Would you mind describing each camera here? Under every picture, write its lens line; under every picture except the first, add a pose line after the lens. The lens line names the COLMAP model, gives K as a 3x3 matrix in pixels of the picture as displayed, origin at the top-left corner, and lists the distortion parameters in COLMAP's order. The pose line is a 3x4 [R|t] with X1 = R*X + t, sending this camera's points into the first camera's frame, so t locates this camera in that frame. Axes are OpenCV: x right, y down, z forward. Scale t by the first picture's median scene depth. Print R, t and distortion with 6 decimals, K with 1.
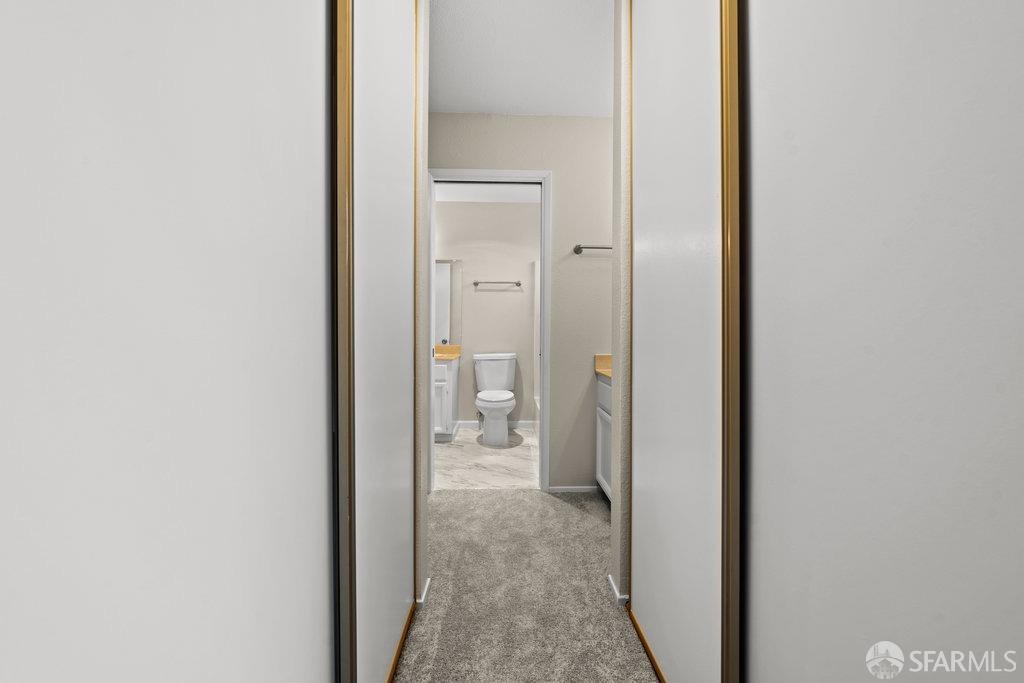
lens RADIAL K [[380.9, 0, 497.5], [0, 380.9, 335.0], [0, 0, 1]] dist [-0.000465, -0.000005]
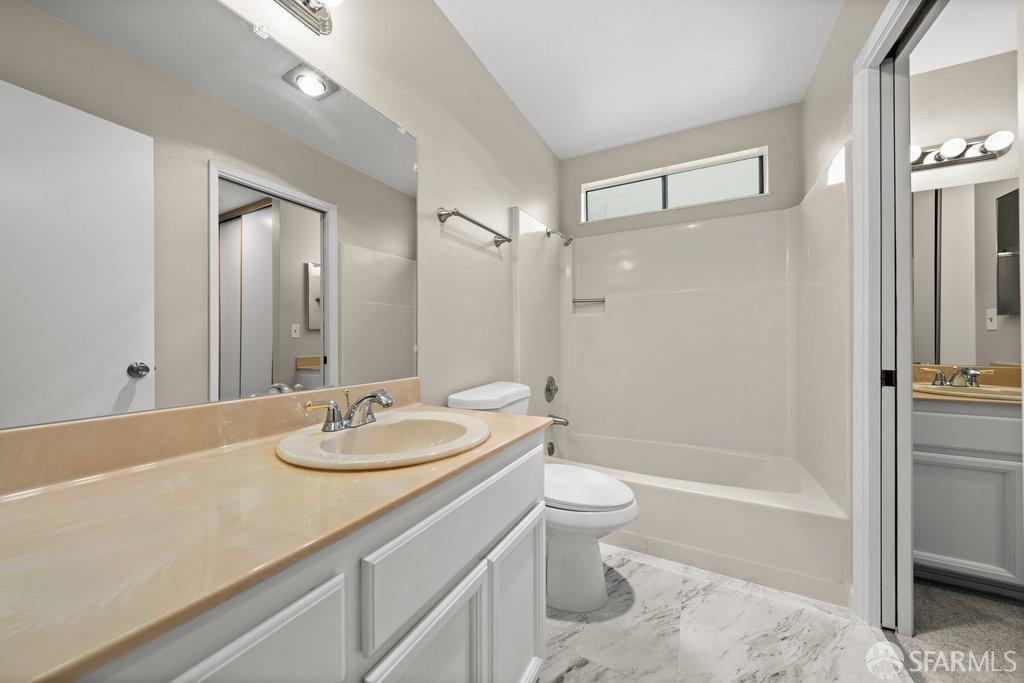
lens RADIAL K [[356.1, 0, 512.0], [0, 356.1, 341.5], [0, 0, 1]] dist [-0.007152, -0.000032]
pose [[0.462998, -0.010111, 0.886301, -0.382818], [0.013198, 0.999903, 0.004513, -0.007648], [-0.886261, 0.009608, 0.463087, 0.838579]]
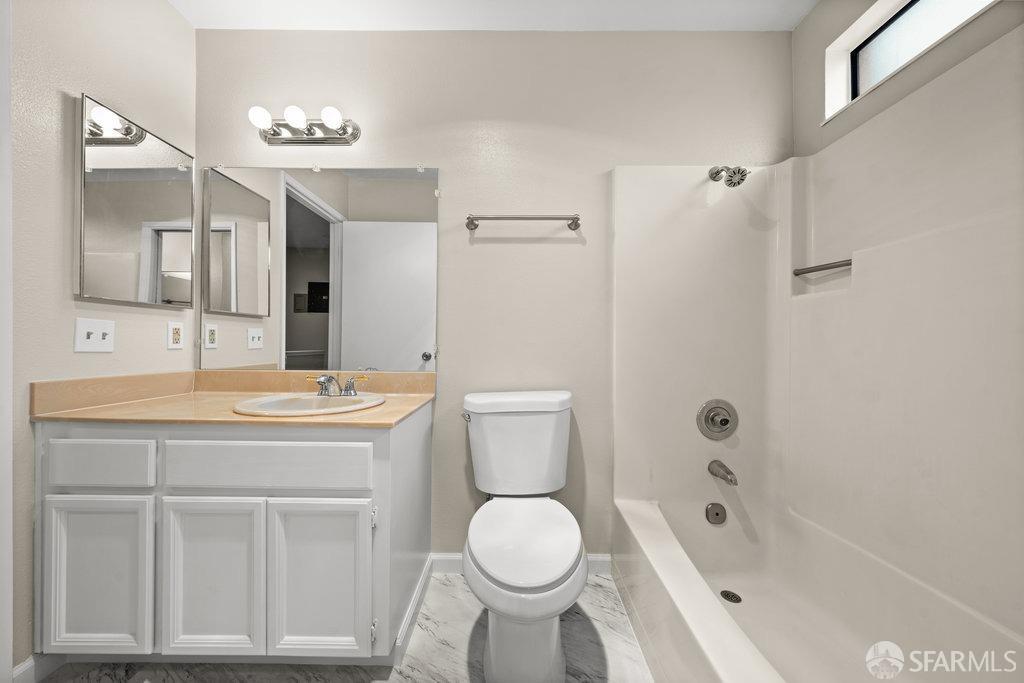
lens RADIAL K [[356.1, 0, 512.0], [0, 356.1, 341.5], [0, 0, 1]] dist [-0.007152, -0.000032]
pose [[0.999970, -0.001209, 0.007693, -0.017312], [0.001258, 0.999979, -0.006414, -0.003884], [-0.007685, 0.006423, 0.999950, 0.664746]]
